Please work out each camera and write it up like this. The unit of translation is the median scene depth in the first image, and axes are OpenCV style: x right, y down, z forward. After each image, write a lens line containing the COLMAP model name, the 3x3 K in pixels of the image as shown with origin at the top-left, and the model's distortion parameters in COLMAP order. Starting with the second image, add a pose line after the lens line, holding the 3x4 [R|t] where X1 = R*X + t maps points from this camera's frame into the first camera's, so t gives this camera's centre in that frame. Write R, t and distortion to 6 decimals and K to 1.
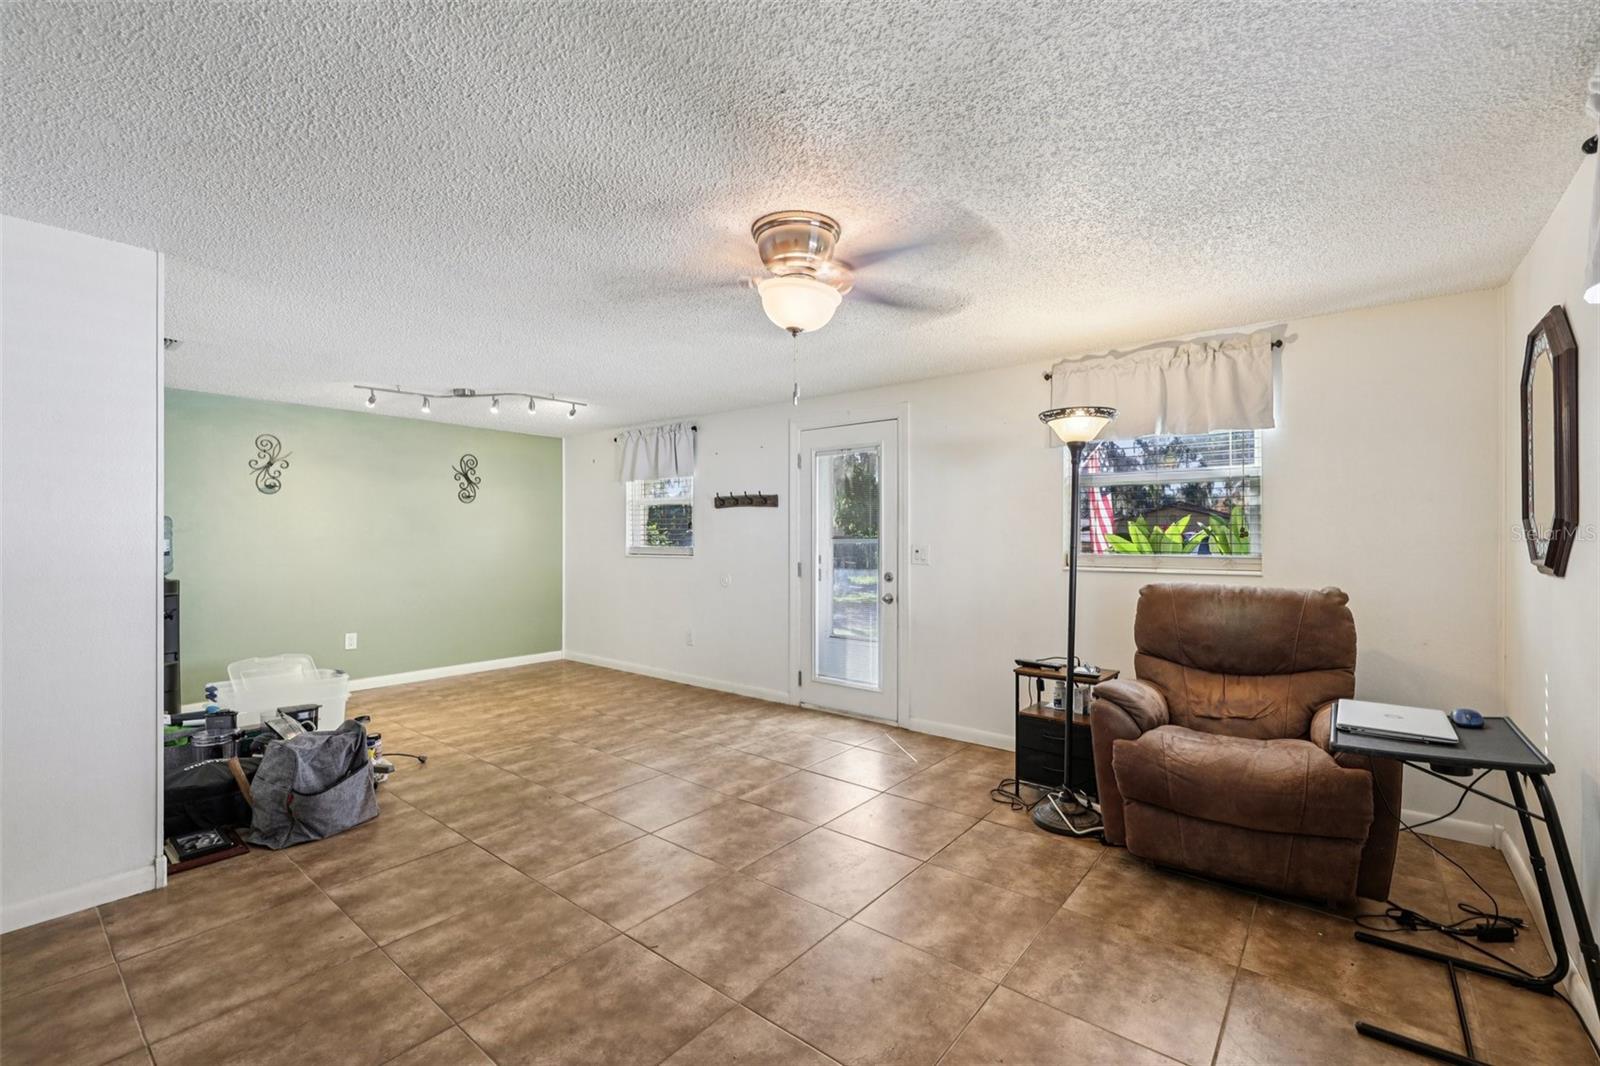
lens RADIAL K [[682.7, 0, 810.1], [0, 682.7, 533.4], [0, 0, 1]] dist [-0.000379, -0.000152]
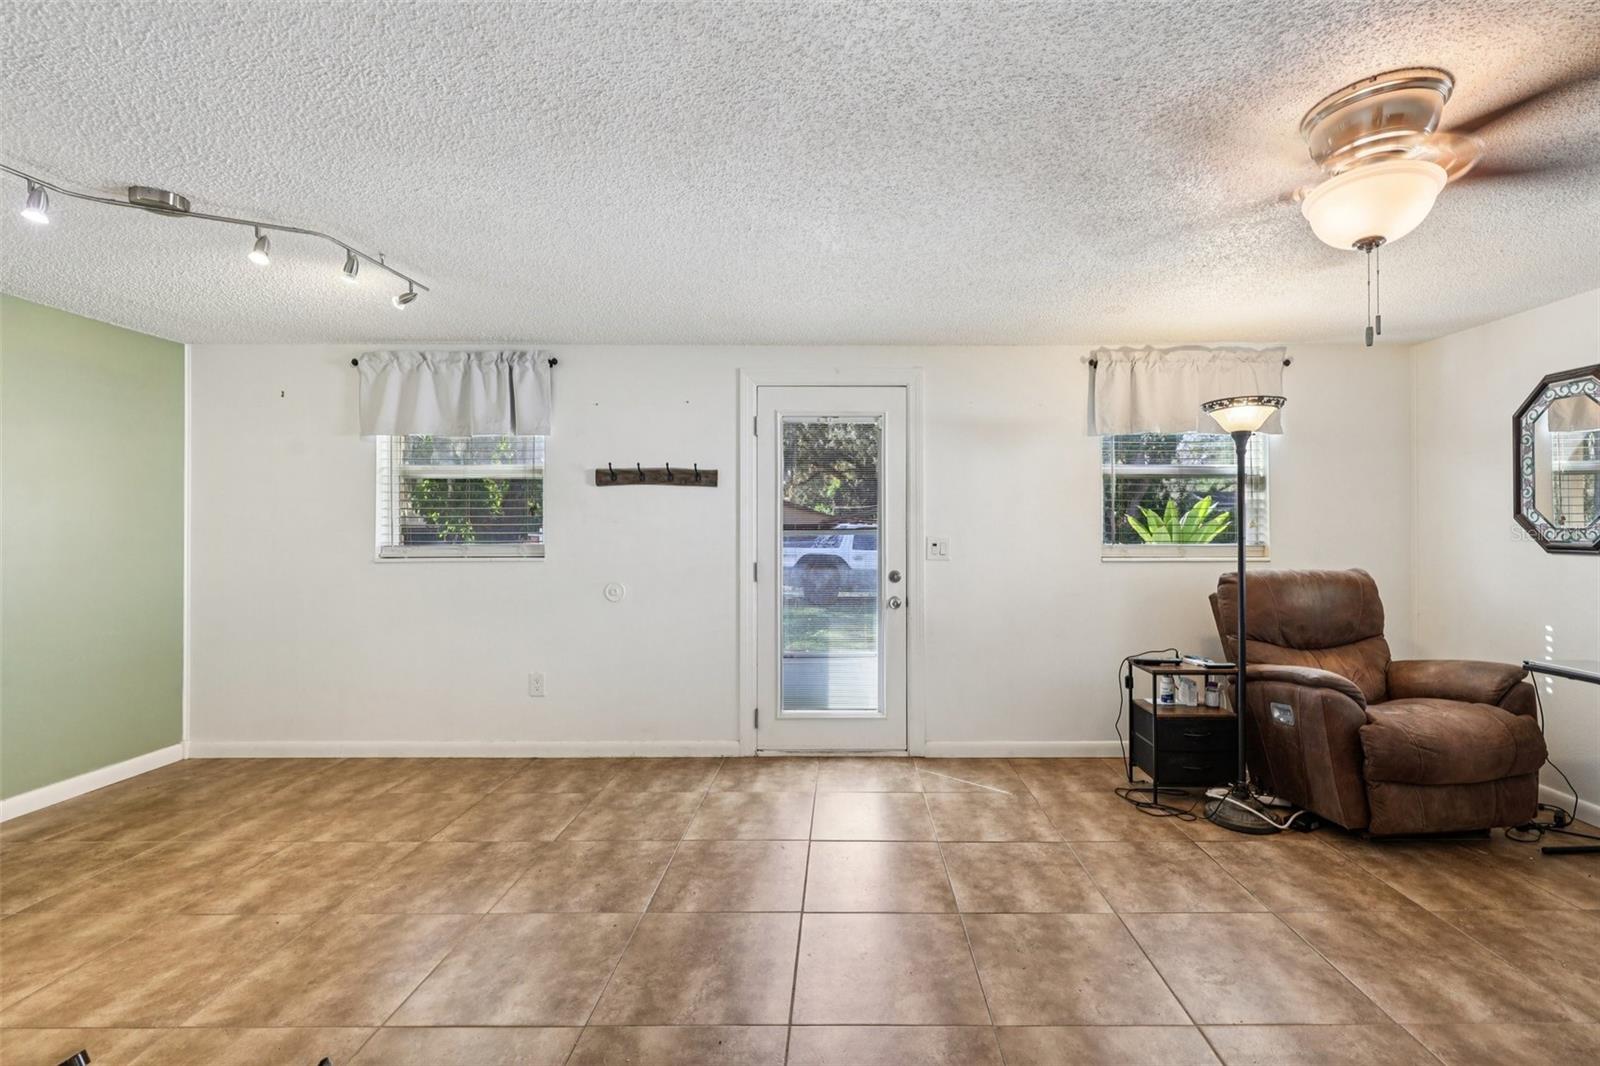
lens RADIAL K [[682.7, 0, 857.7], [0, 682.7, 532.7], [0, 0, 1]] dist [-0.000379, -0.000152]
pose [[0.778014, -0.004852, 0.628229, -0.489296], [-0.001039, 0.999959, 0.009010, 0.003044], [-0.628246, -0.007663, 0.777977, 0.432122]]
